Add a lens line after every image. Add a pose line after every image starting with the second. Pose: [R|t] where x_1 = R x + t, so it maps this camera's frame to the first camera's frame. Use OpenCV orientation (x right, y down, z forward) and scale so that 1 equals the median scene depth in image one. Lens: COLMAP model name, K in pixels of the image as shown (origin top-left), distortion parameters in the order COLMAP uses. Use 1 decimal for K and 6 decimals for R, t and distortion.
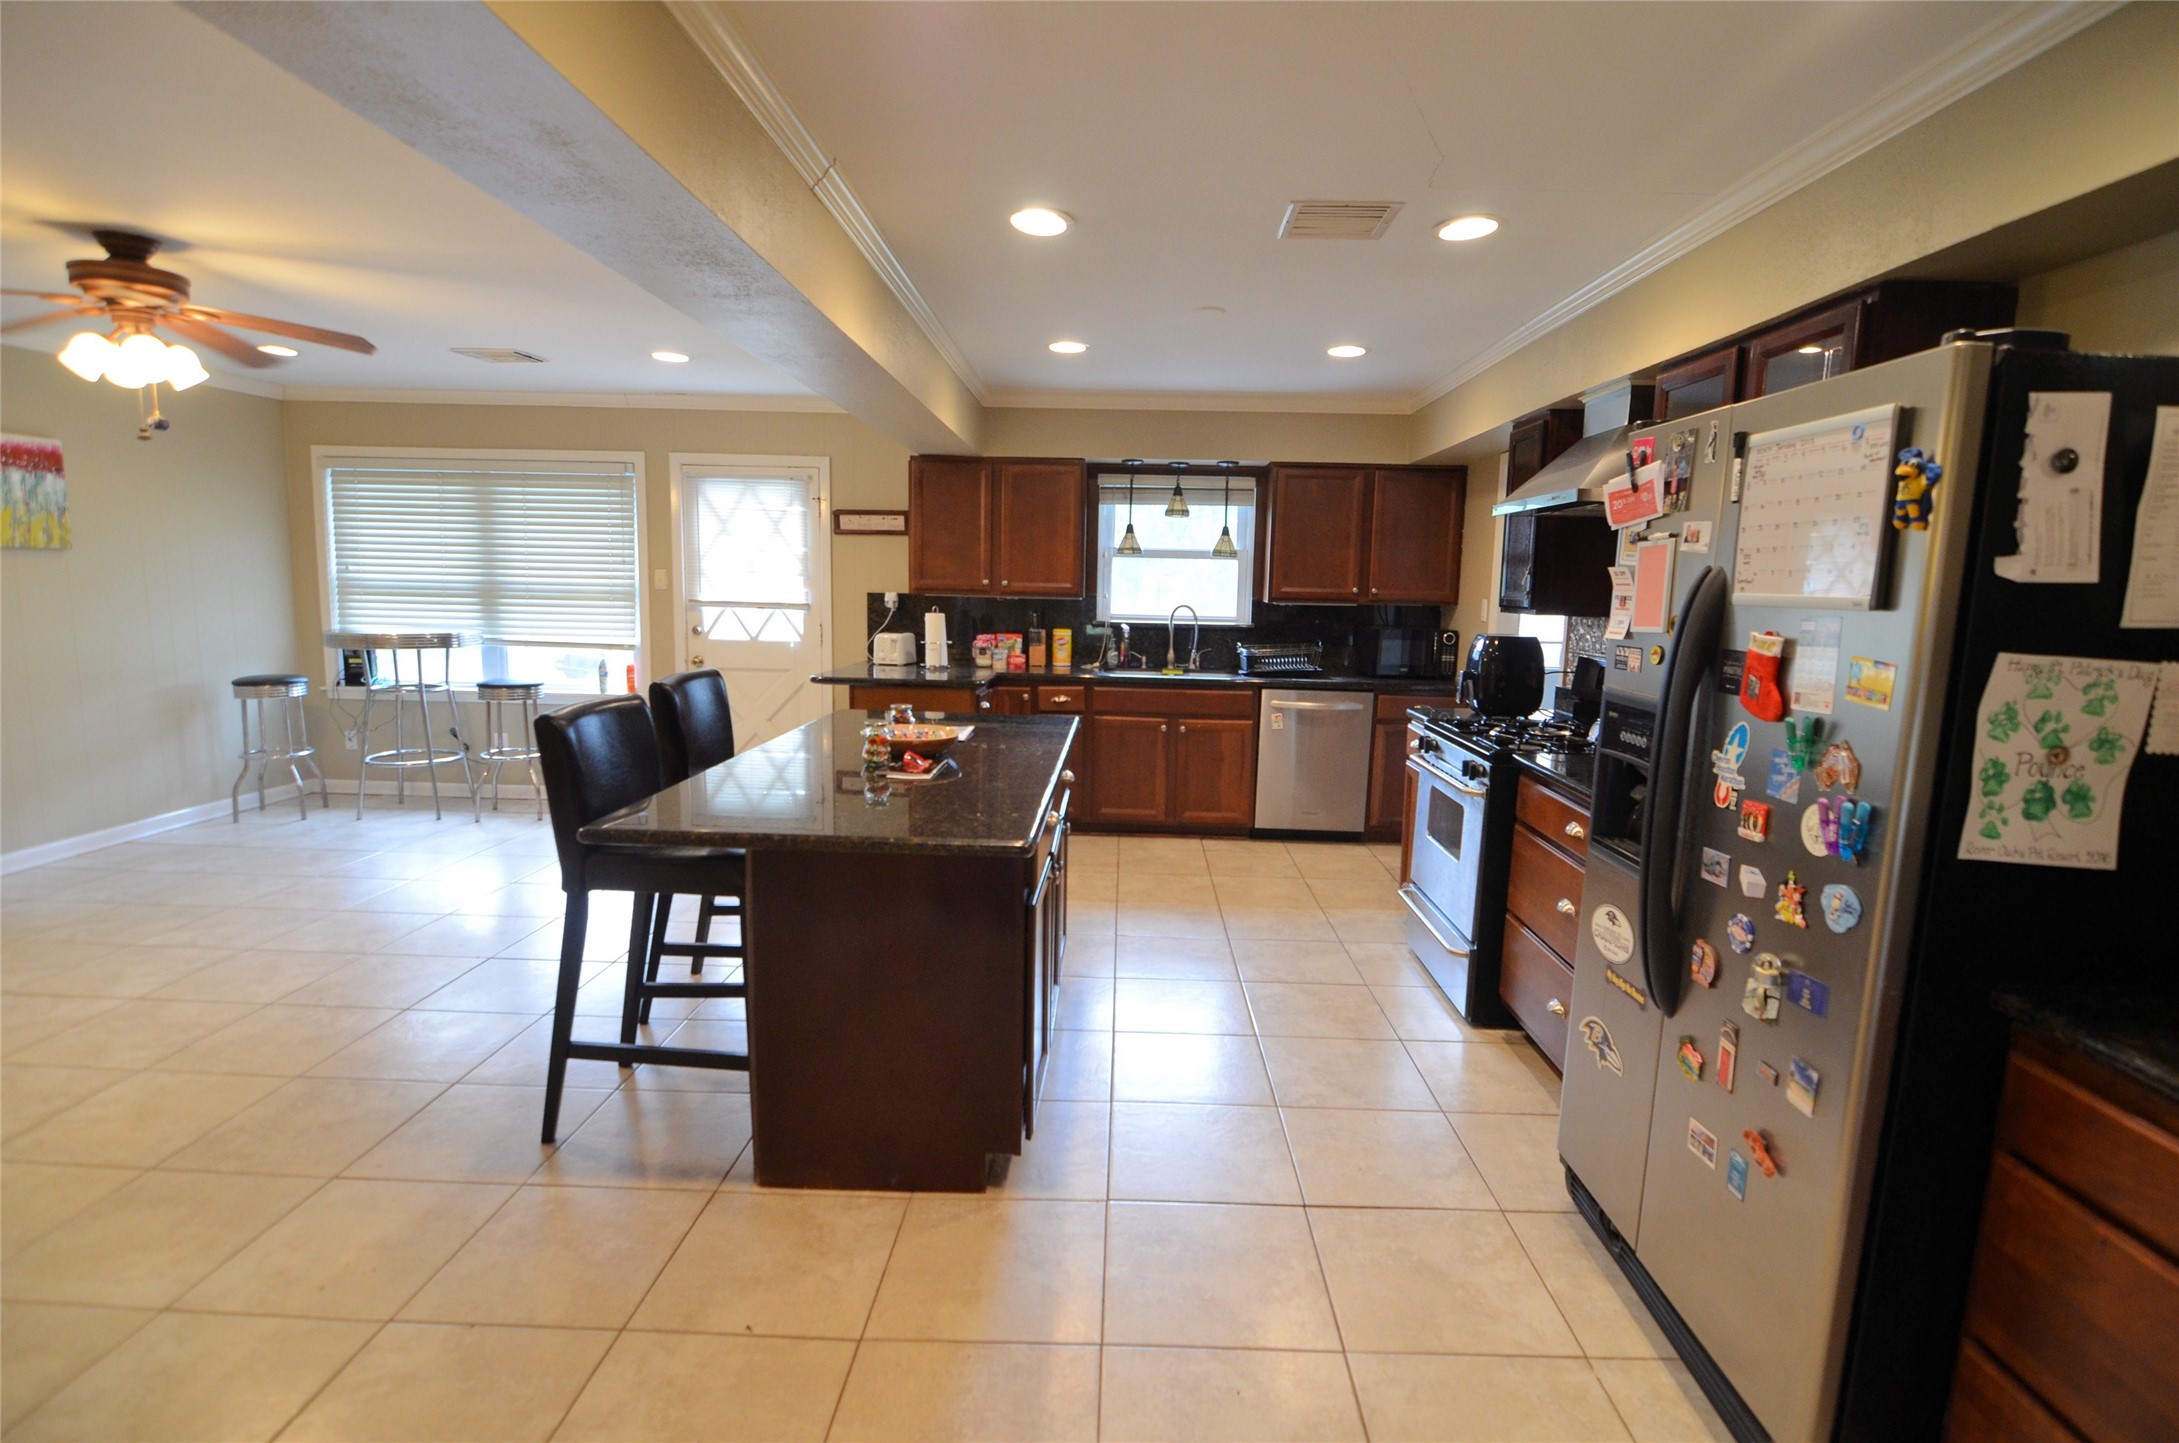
lens RADIAL K [[1040.6, 0, 1118.9], [0, 1040.6, 722.0], [0, 0, 1]] dist [-0.009048, -0.008594]
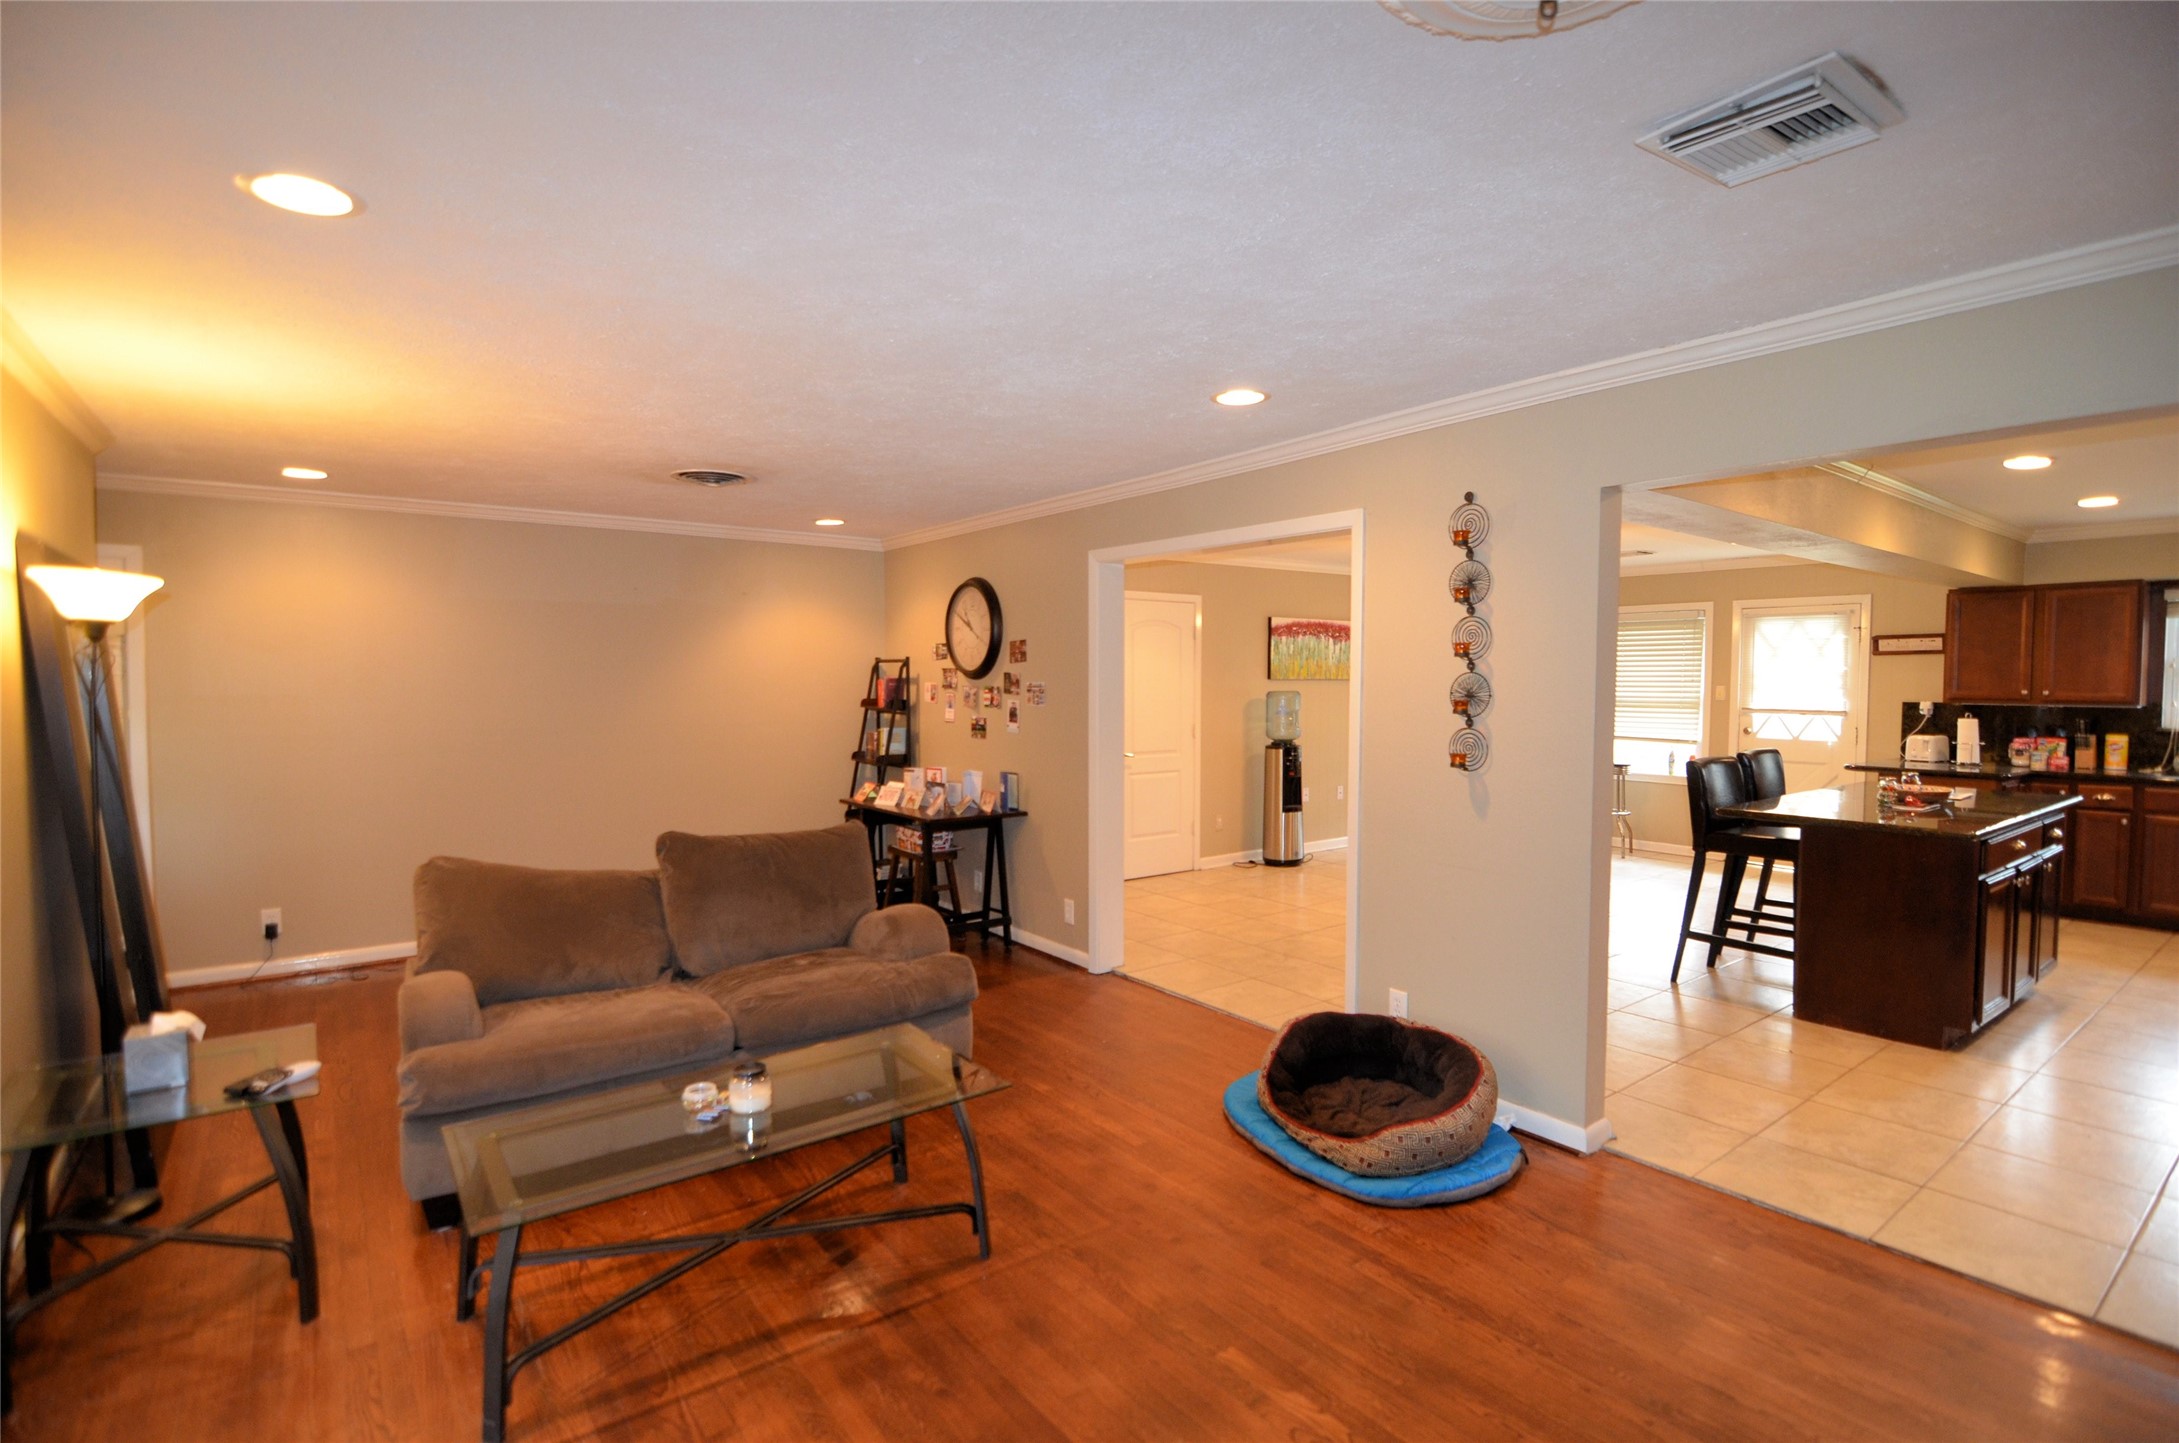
lens RADIAL K [[1040.6, 0, 1110.1], [0, 1040.6, 724.9], [0, 0, 1]] dist [-0.009048, -0.008594]
pose [[0.614664, 0.011742, -0.788702, 0.145780], [-0.094726, 0.993752, -0.059028, 0.063503], [0.783080, 0.110993, 0.611936, -0.477809]]
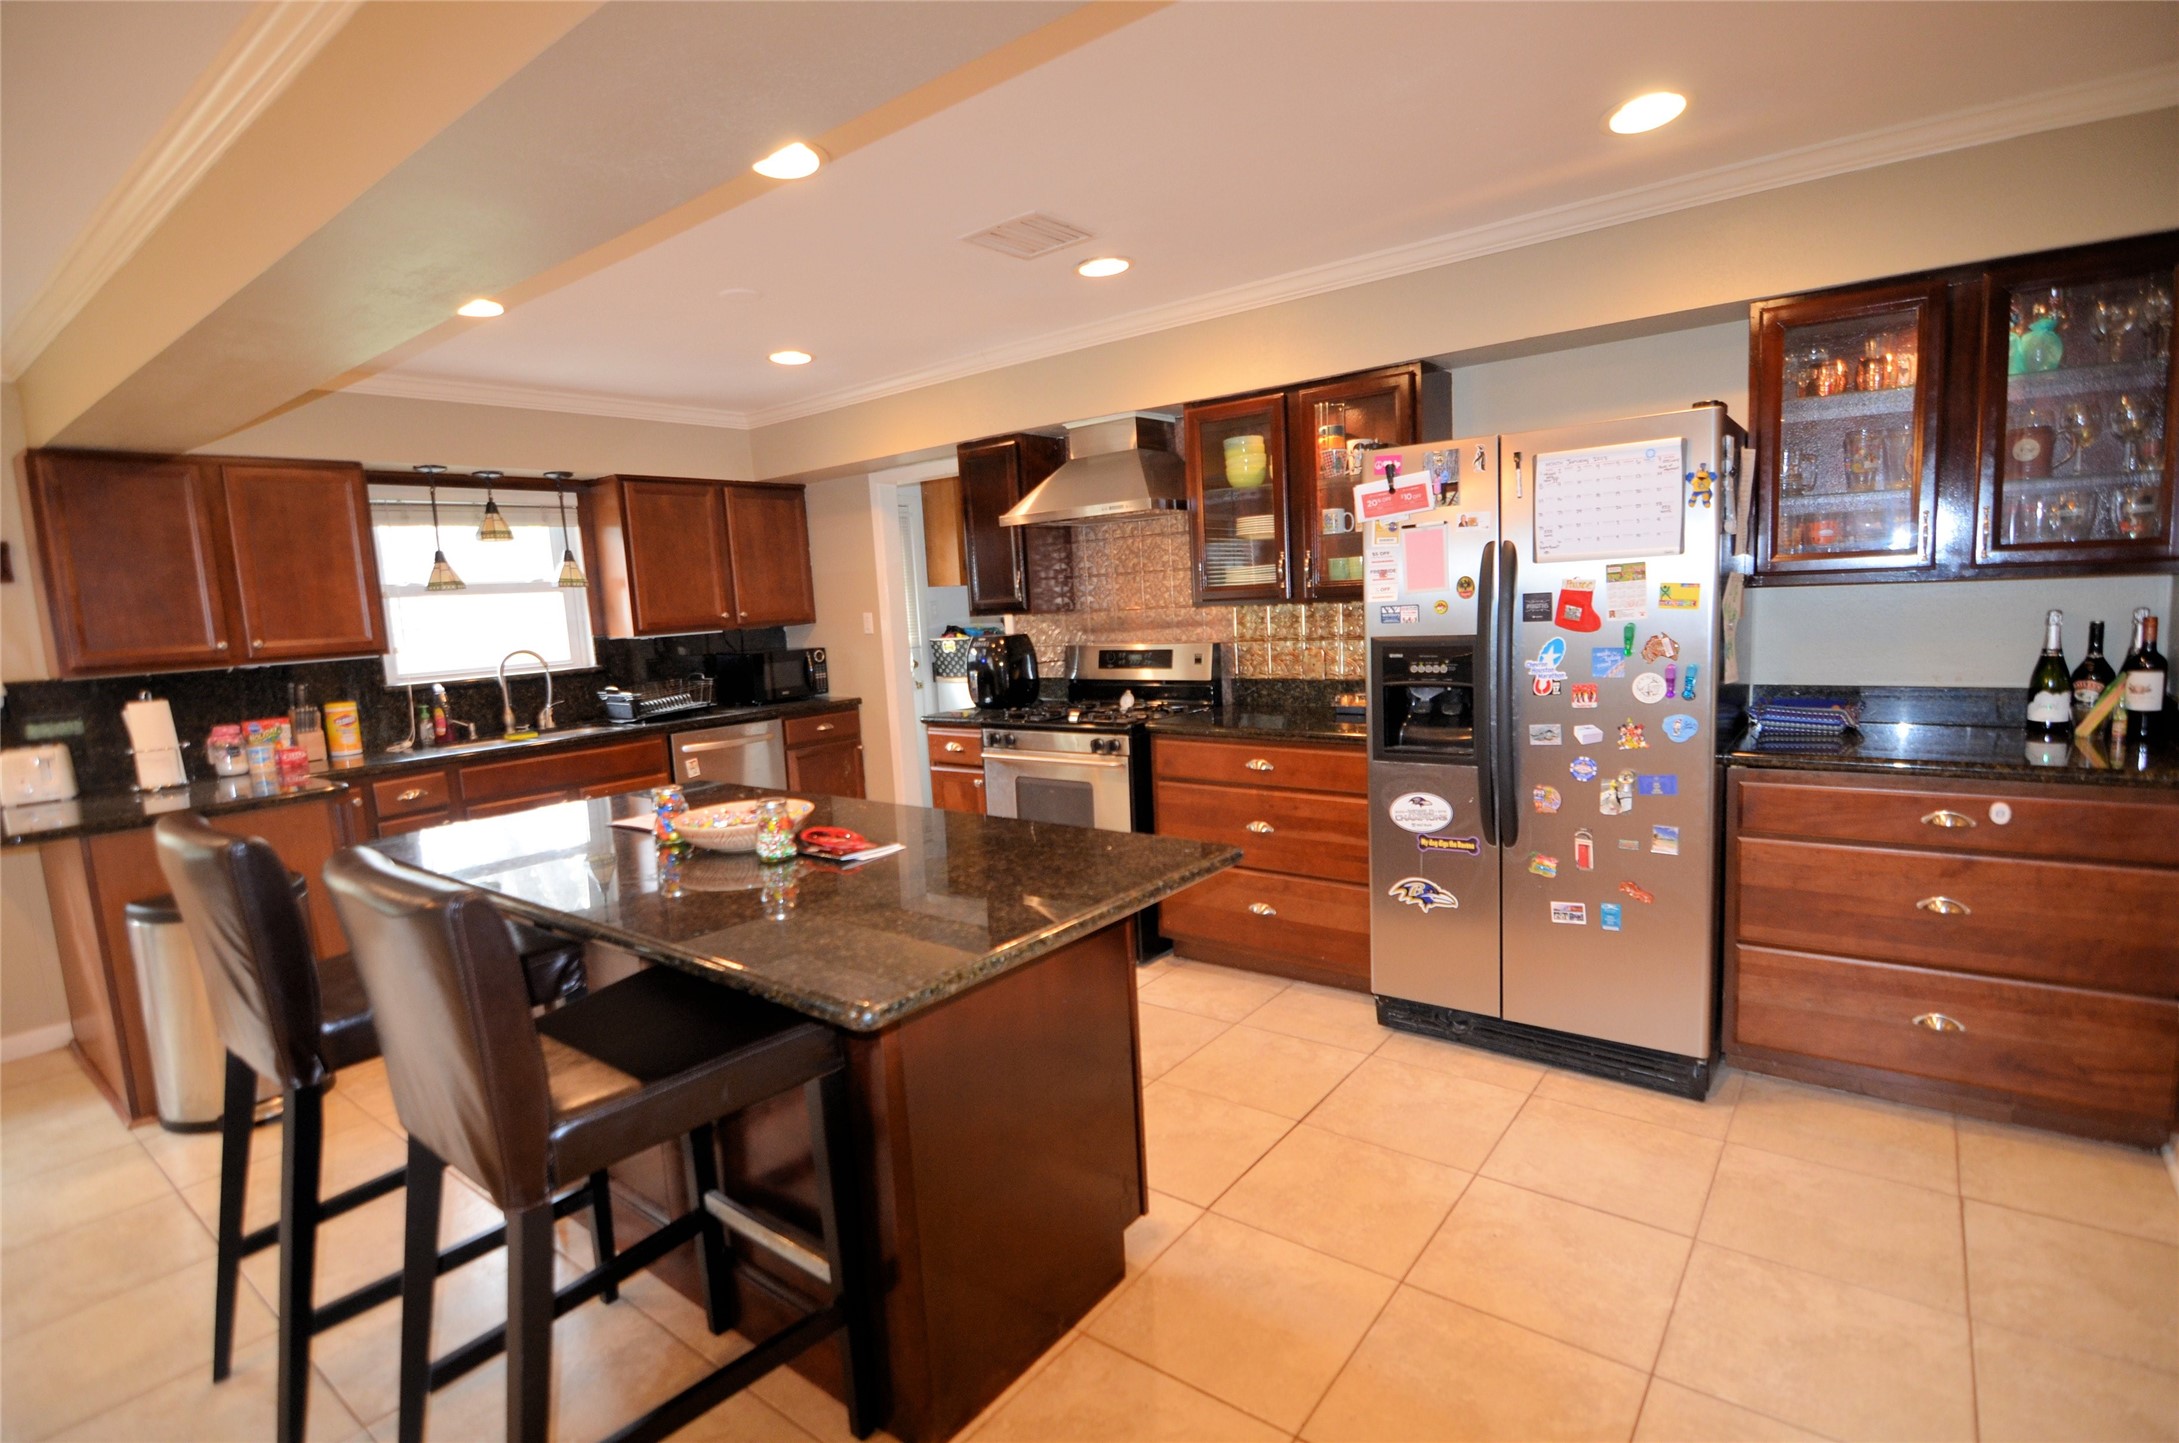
lens RADIAL K [[1040.6, 0, 1112.6], [0, 1040.6, 721.6], [0, 0, 1]] dist [-0.009048, -0.008594]
pose [[0.592235, -0.154420, 0.790830, -0.313569], [0.178661, 0.982200, 0.057993, -0.025398], [-0.785709, 0.106945, 0.609282, 0.174799]]
